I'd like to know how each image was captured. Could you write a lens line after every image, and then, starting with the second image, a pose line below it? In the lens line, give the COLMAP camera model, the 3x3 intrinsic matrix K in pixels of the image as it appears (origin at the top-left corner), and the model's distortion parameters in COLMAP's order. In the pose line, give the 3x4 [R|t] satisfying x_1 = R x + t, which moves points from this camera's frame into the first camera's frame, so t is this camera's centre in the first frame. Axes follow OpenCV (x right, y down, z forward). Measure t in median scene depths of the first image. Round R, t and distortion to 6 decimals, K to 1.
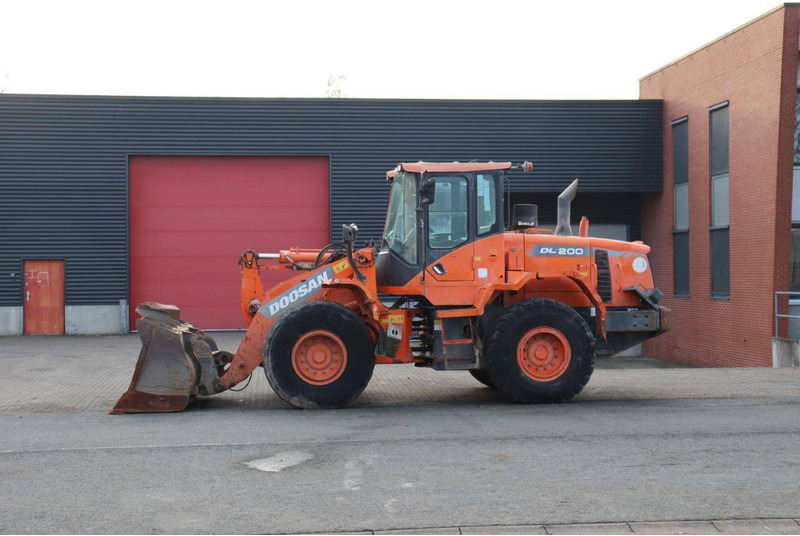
lens RADIAL K [[1161.4, 0, 400.0], [0, 1161.4, 268.7], [0, 0, 1]] dist [0.081170, 0.000000]
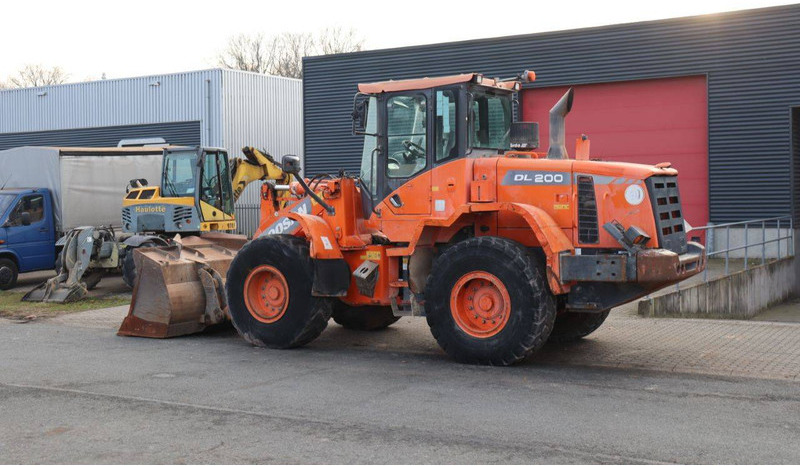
lens RADIAL K [[1010.7, 0, 397.3], [0, 1010.7, 192.6], [0, 0, 1]] dist [-0.021342, 0.000000]
pose [[0.790819, -0.006119, -0.612020, 0.500587], [0.008853, 0.999960, 0.001442, -0.007028], [0.611986, -0.006559, 0.790841, 0.390132]]
